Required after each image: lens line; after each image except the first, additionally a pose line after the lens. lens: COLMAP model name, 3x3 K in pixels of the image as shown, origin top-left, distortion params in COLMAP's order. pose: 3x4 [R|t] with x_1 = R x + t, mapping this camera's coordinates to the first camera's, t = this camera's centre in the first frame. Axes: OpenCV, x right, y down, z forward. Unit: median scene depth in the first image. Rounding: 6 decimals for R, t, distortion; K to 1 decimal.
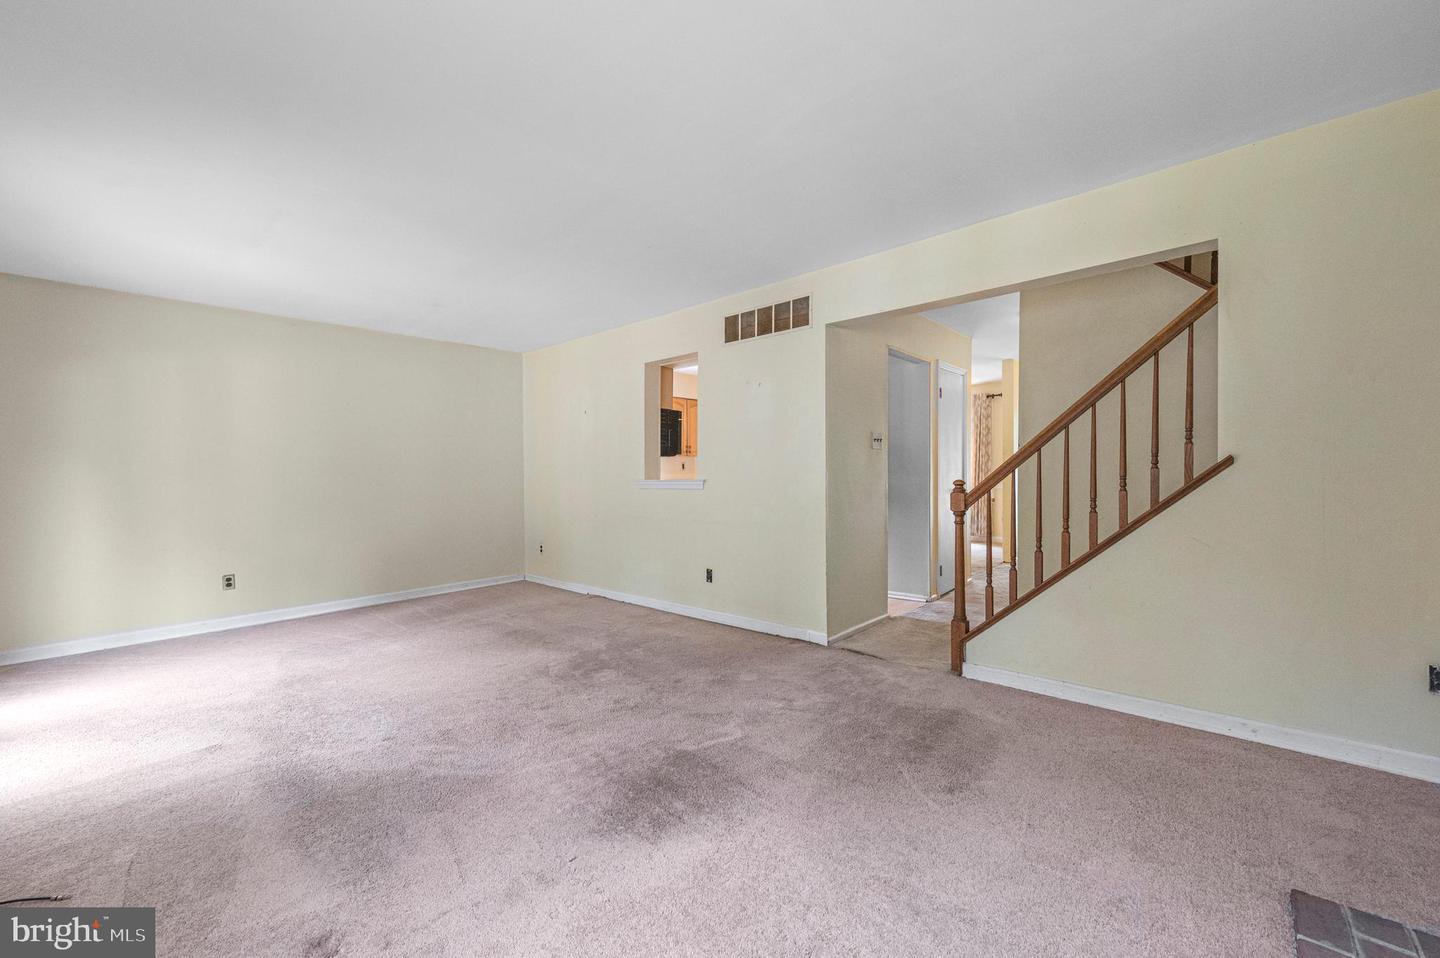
lens RADIAL K [[569.9, 0, 699.9], [0, 569.9, 477.5], [0, 0, 1]] dist [-0.000561, -0.000181]
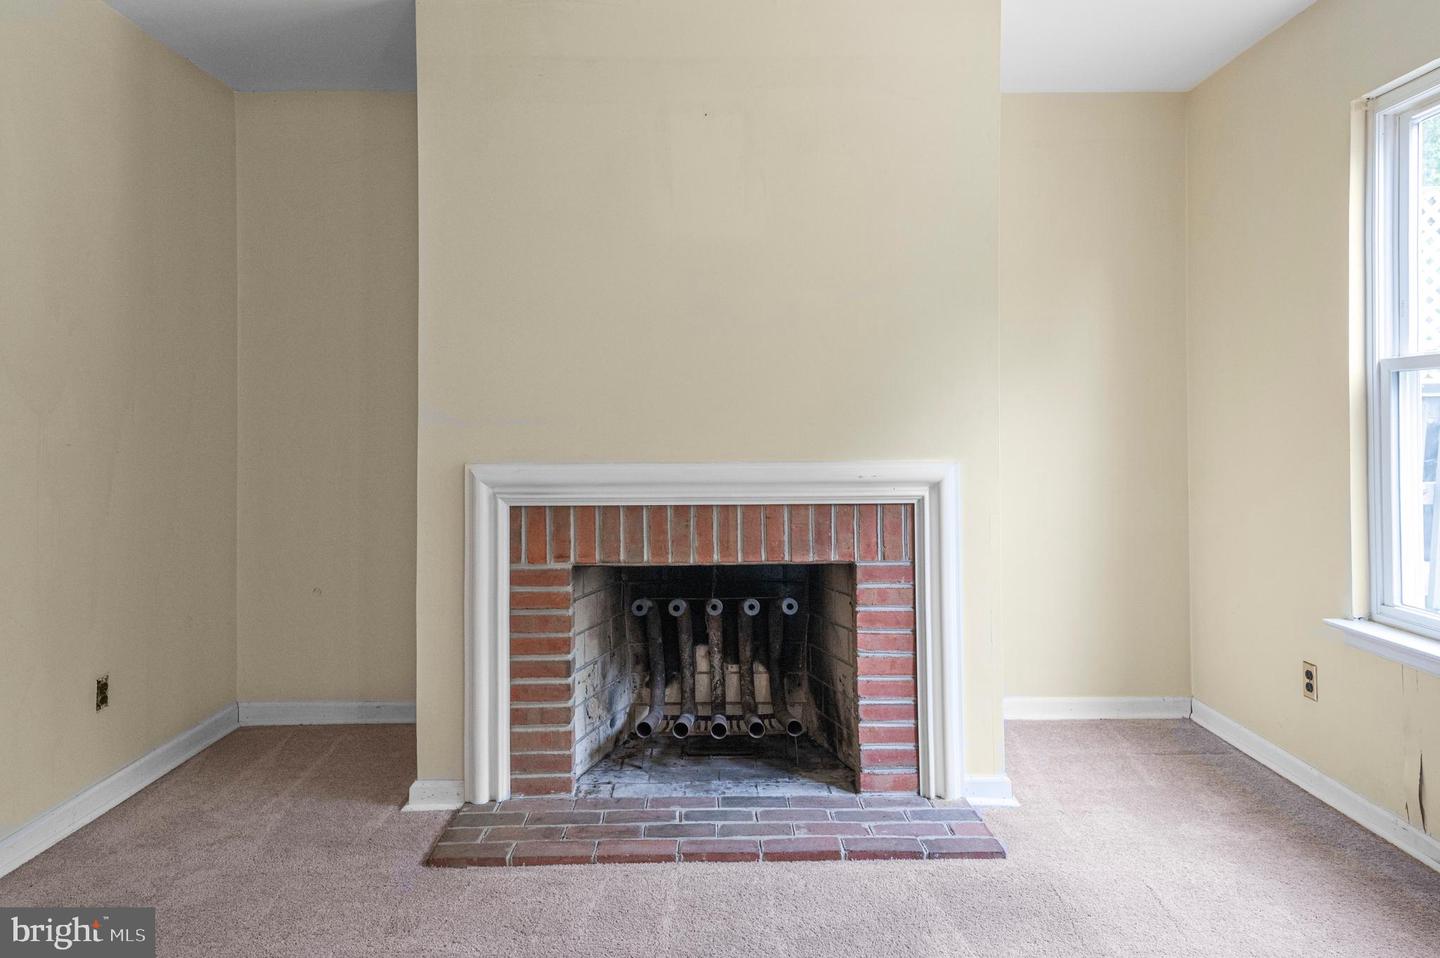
lens RADIAL K [[927.5, 0, 723.3], [0, 927.5, 413.3], [0, 0, 1]] dist [-0.007660, -0.002783]
pose [[-0.680352, 0.029227, 0.732303, -0.258260], [0.022591, 0.999566, -0.018906, -0.014523], [-0.732537, 0.003681, -0.680717, 0.813178]]
